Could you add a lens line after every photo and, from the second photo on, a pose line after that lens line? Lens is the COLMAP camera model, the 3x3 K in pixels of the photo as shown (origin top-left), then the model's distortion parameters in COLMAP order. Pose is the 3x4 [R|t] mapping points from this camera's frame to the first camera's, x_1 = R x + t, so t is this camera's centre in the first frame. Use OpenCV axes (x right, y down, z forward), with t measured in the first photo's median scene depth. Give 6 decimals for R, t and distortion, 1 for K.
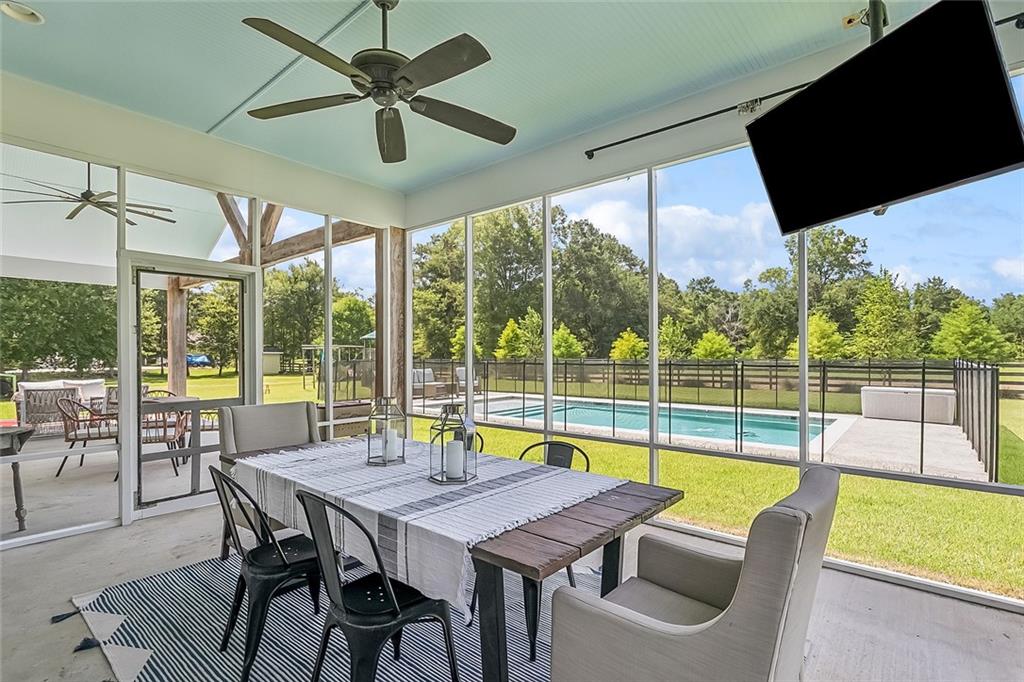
lens RADIAL K [[492.6, 0, 510.0], [0, 492.6, 360.0], [0, 0, 1]] dist [0.000603, -0.000010]
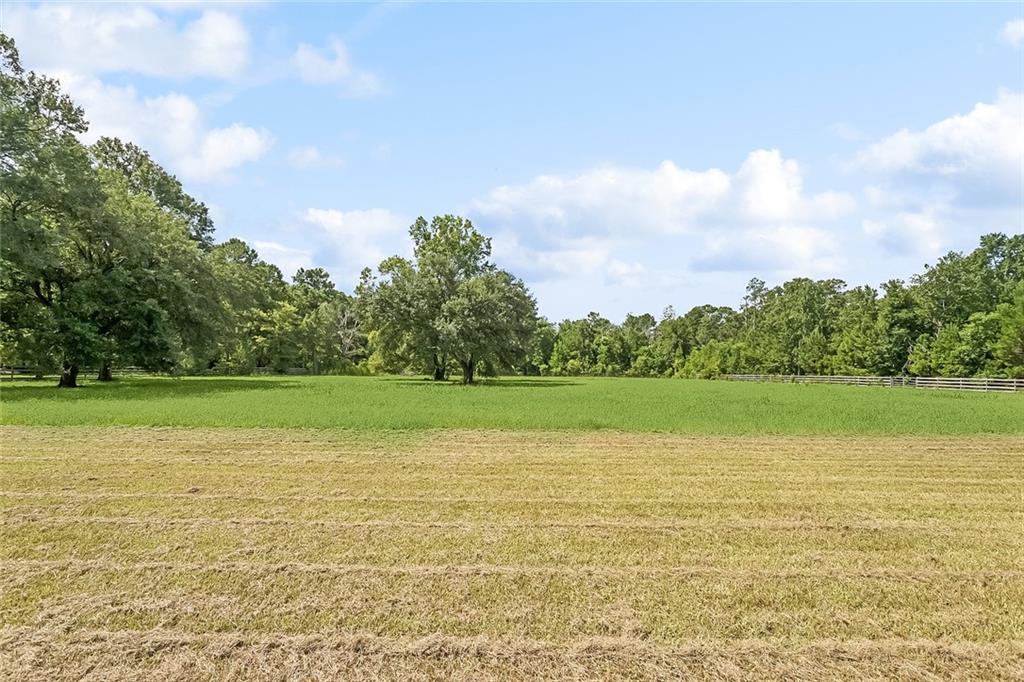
lens RADIAL K [[504.1, 0, 512.0], [0, 504.1, 341.0], [0, 0, 1]] dist [0.000175, -0.000333]
pose [[0.745008, 0.050646, 0.665130, 0.154341], [-0.009057, 0.997790, -0.065832, -0.000106], [-0.666994, 0.043021, 0.743820, 0.306364]]
